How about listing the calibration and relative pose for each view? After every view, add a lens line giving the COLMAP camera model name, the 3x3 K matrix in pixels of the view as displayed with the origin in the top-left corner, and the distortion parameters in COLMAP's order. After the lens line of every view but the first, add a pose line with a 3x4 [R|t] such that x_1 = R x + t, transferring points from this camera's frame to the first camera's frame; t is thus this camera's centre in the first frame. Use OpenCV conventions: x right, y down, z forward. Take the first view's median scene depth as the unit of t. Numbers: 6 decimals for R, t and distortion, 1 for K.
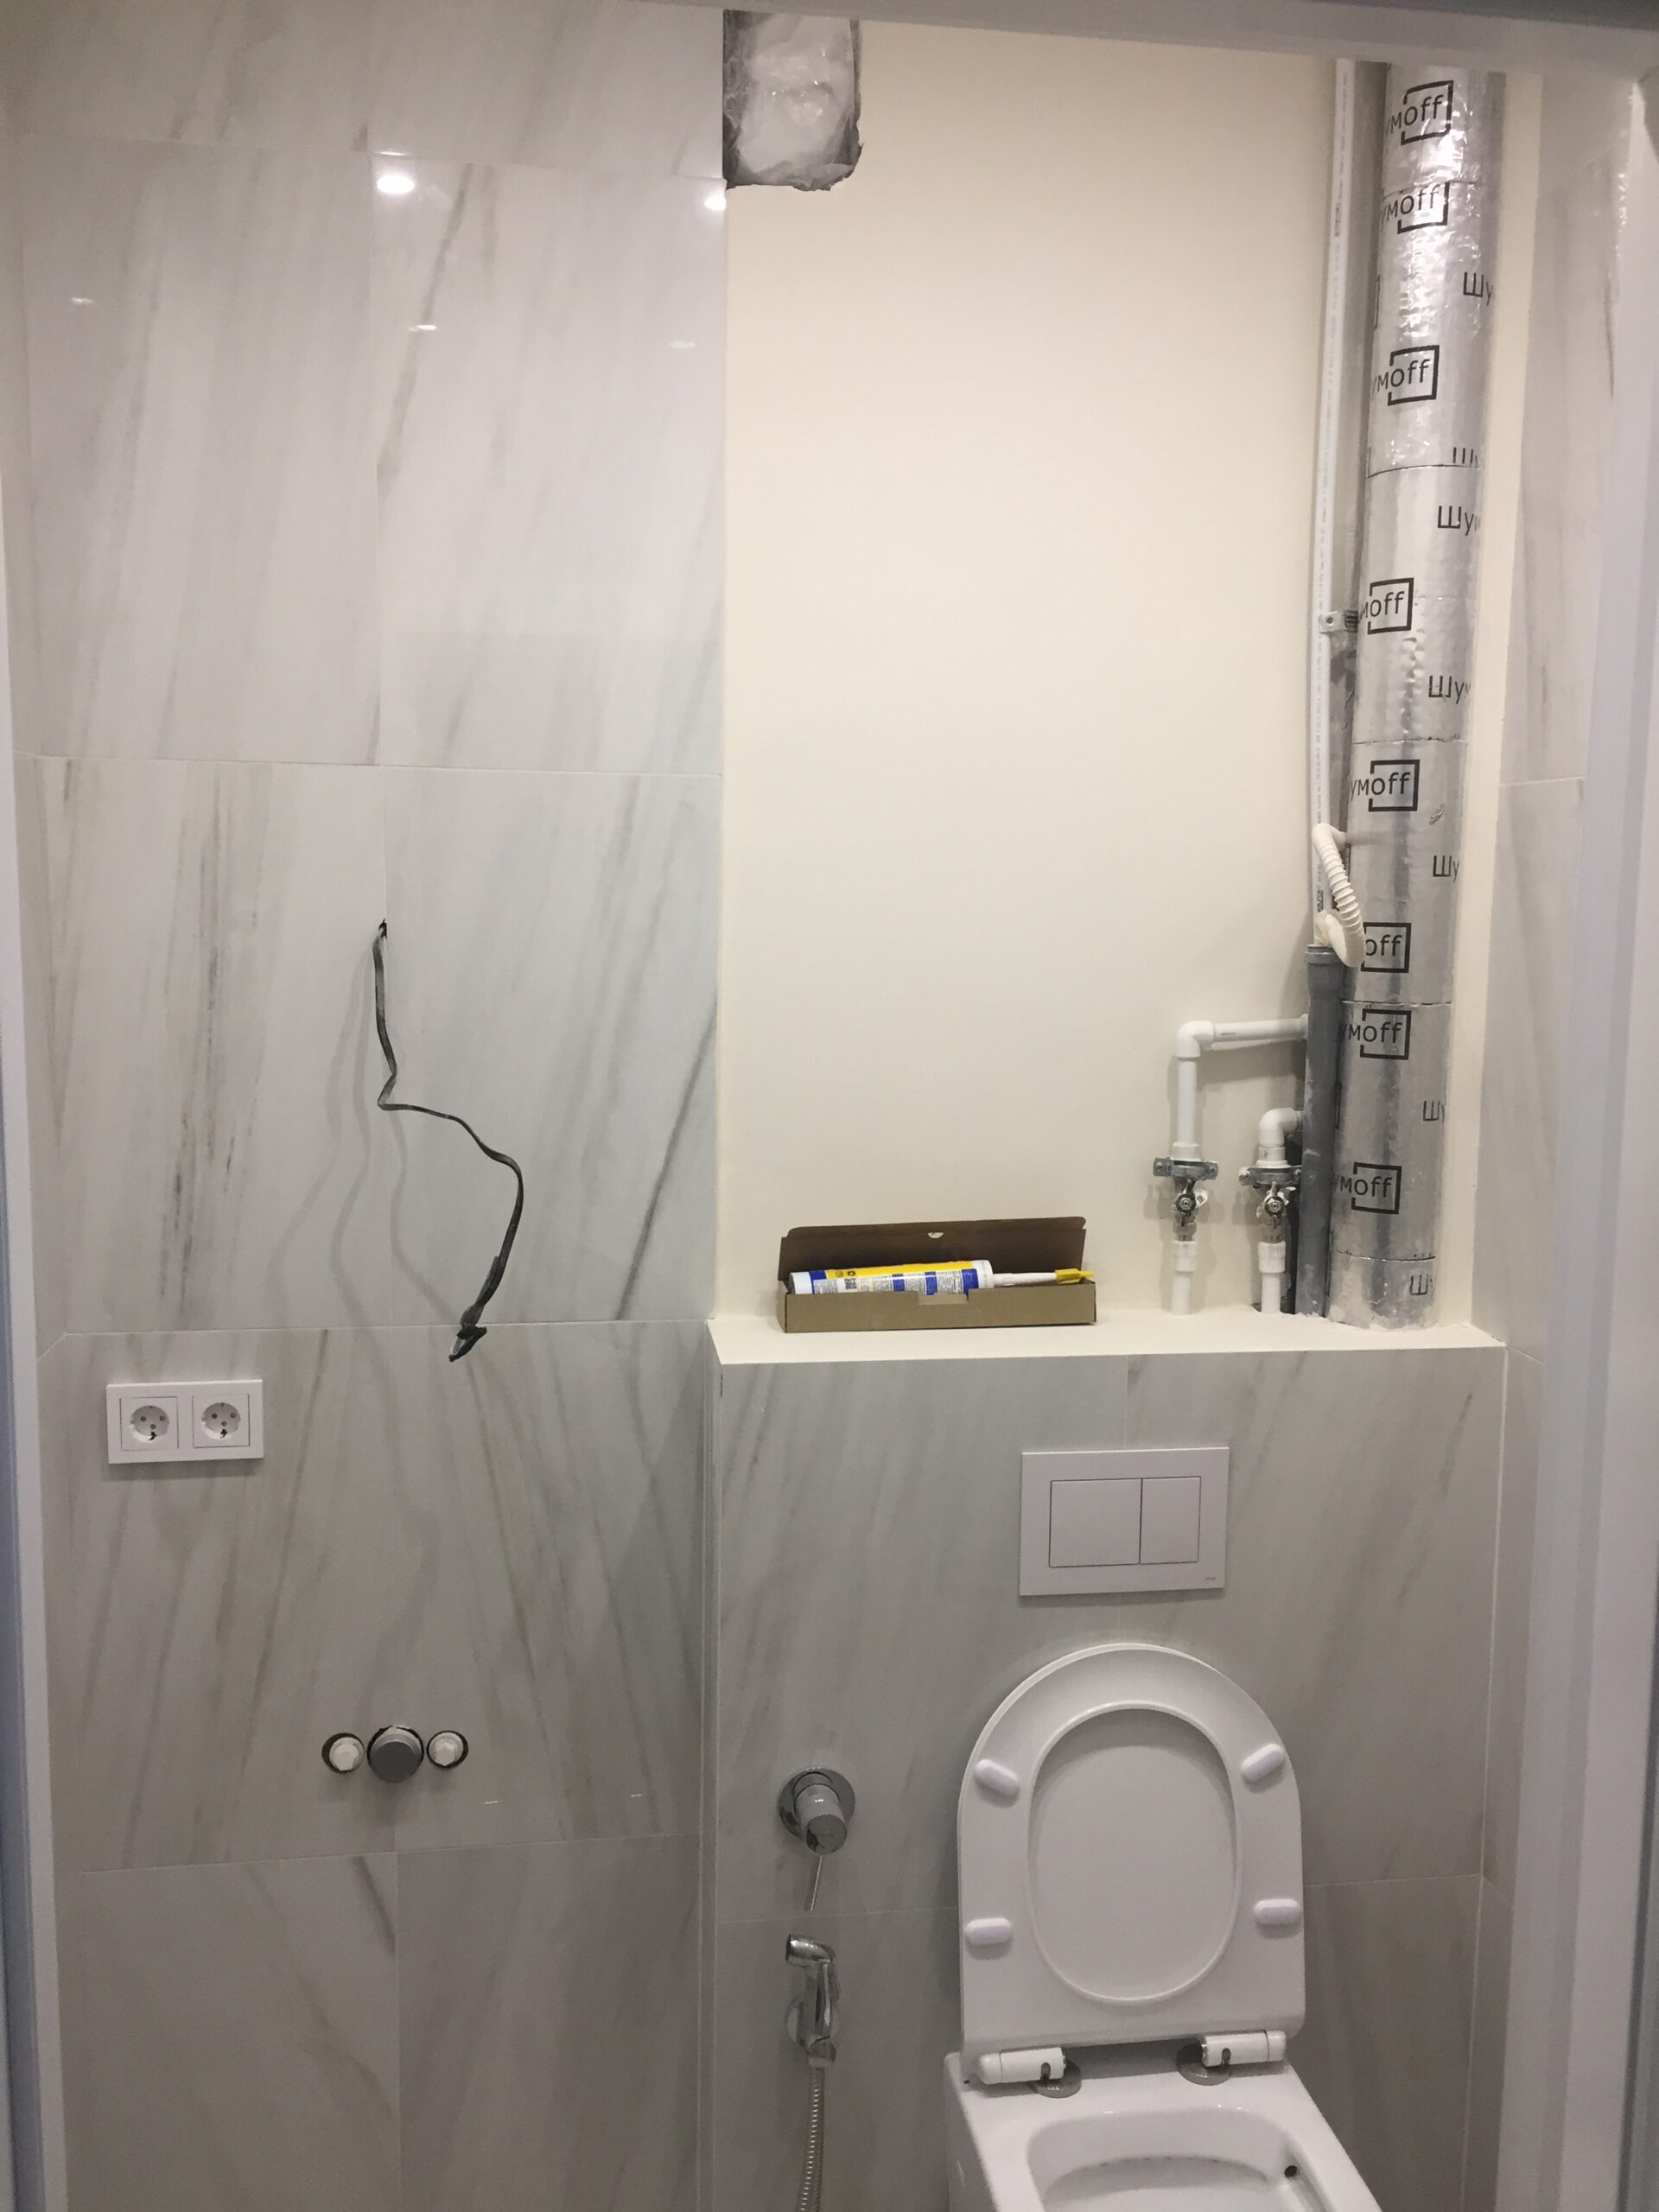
lens RADIAL K [[1864.8, 0, 825.1], [0, 1864.8, 1117.1], [0, 0, 1]] dist [0.076946, -0.108350]
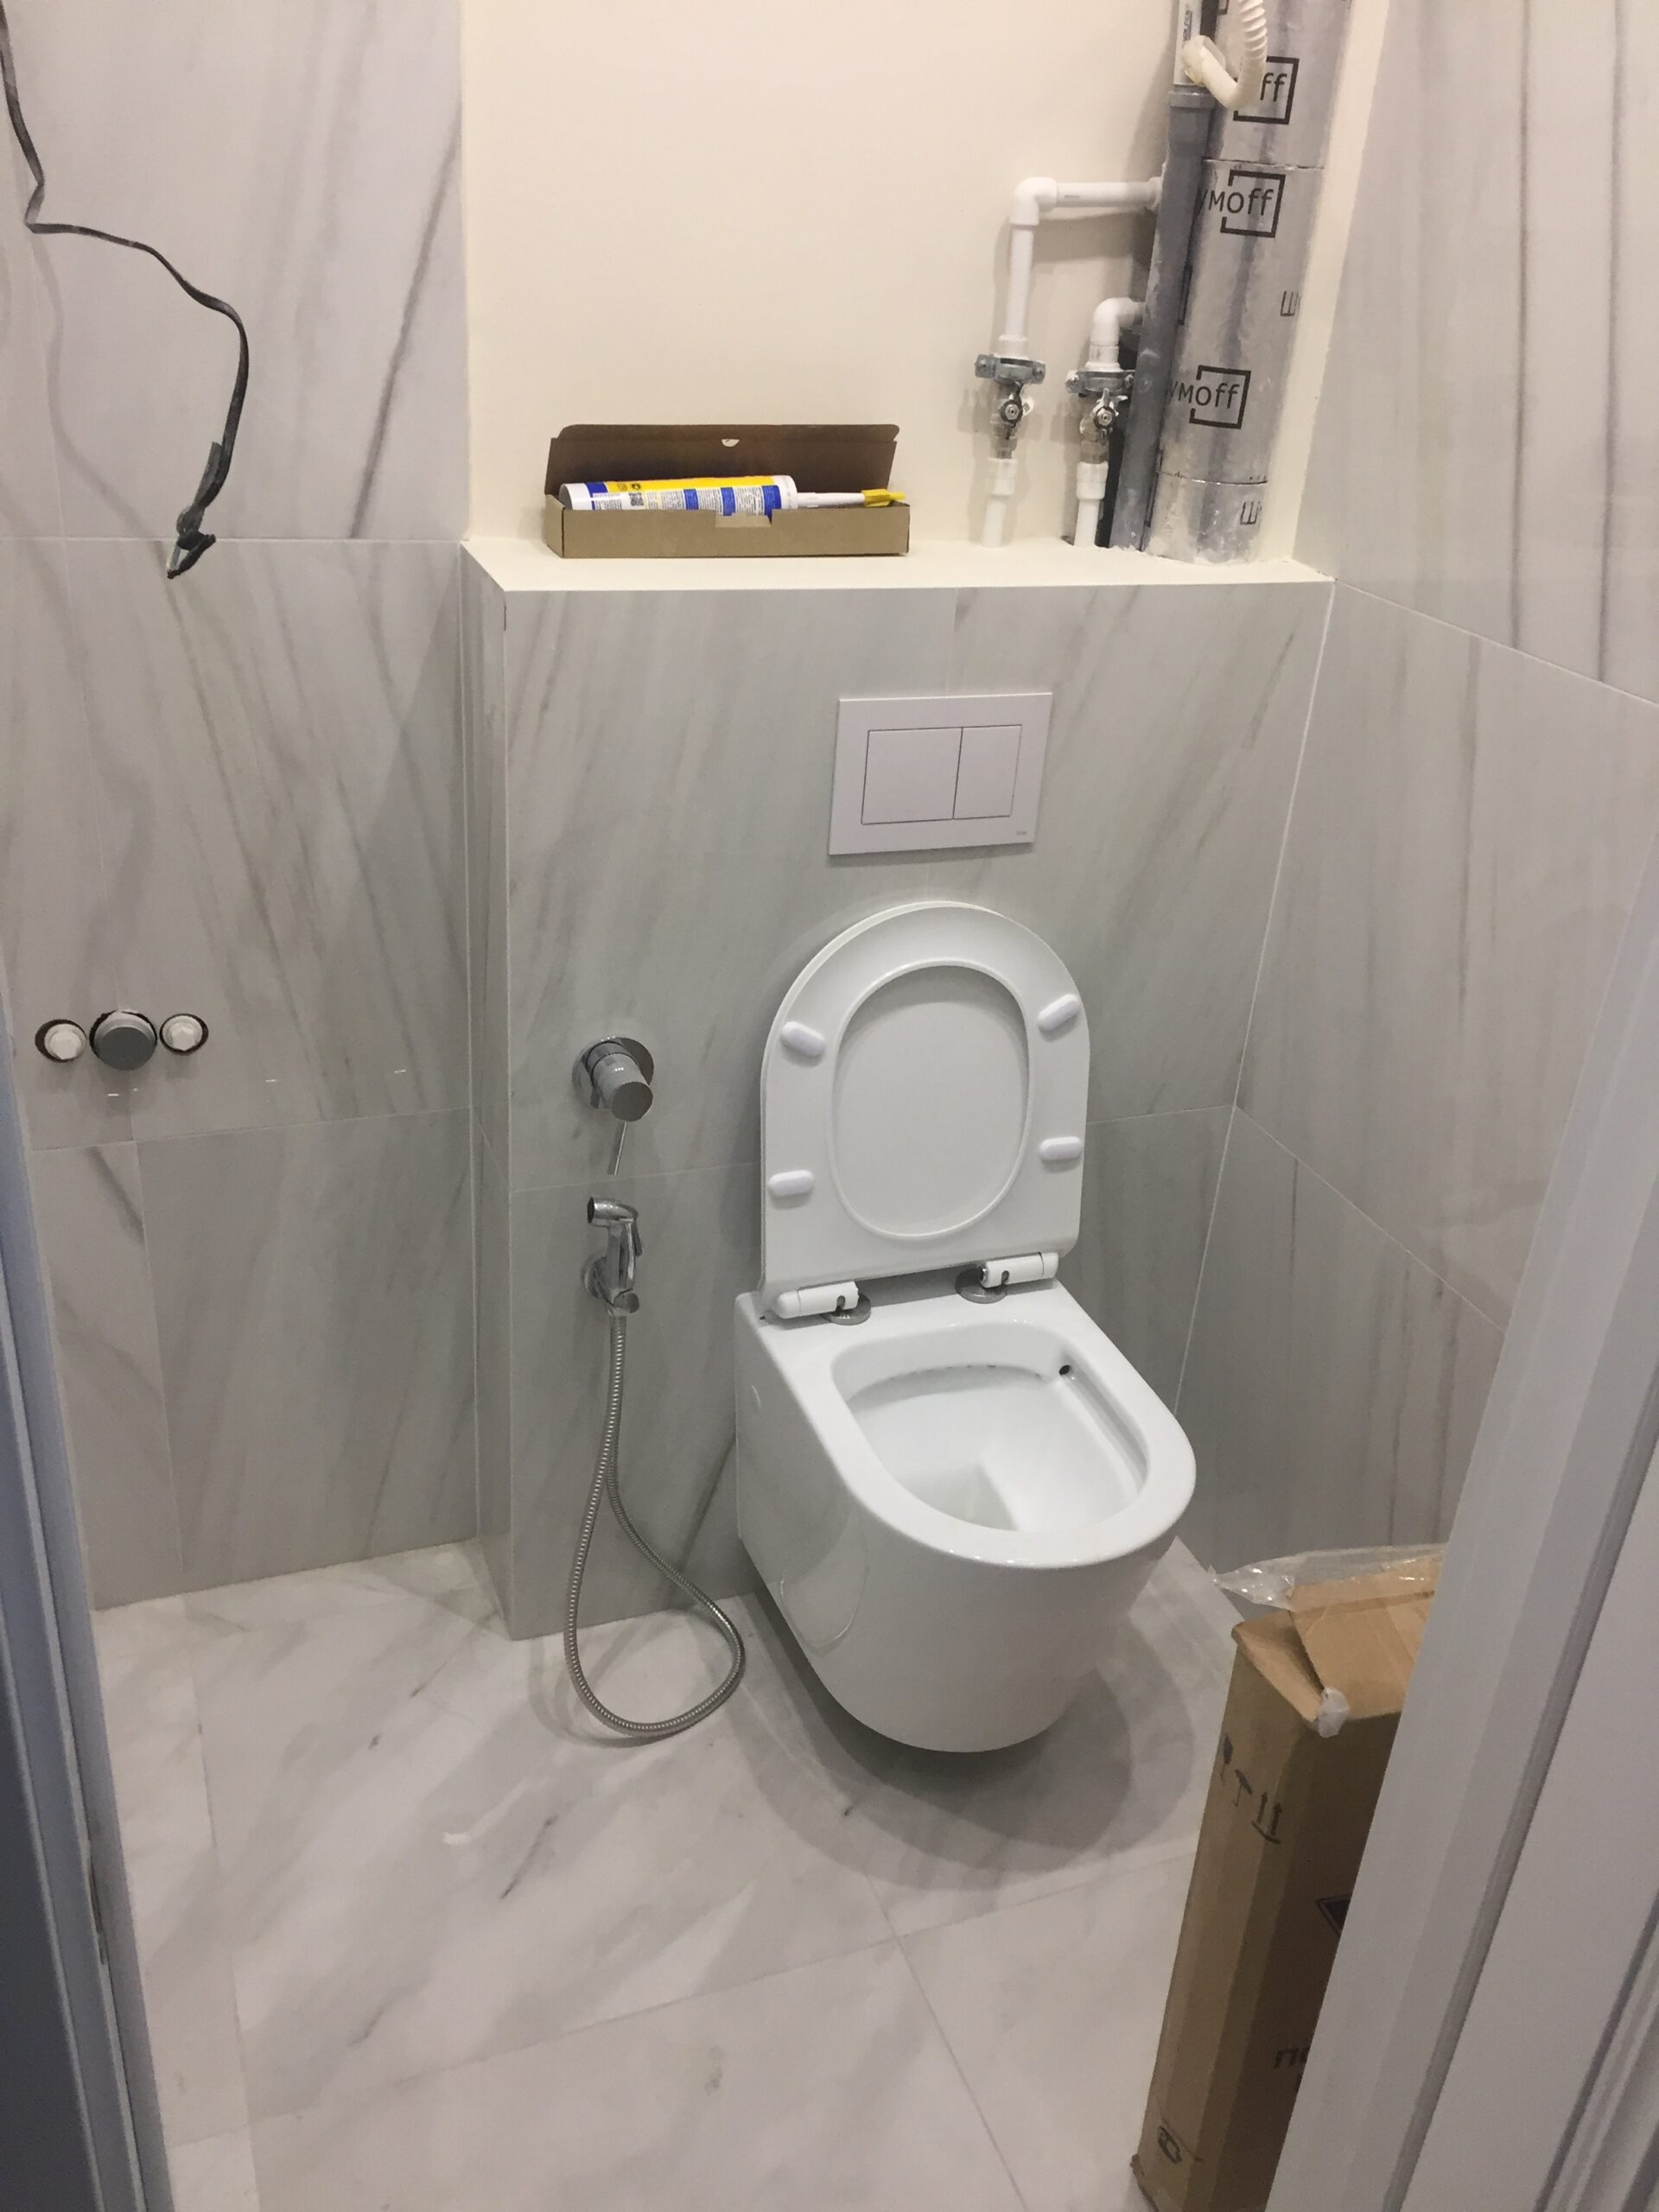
lens RADIAL K [[1864.8, 0, 825.1], [0, 1864.8, 1117.1], [0, 0, 1]] dist [0.076946, -0.108350]
pose [[0.974827, -0.049633, 0.217366, -0.101739], [-0.033080, 0.931922, 0.361147, 0.039655], [-0.220493, -0.359247, 0.906821, 0.106412]]
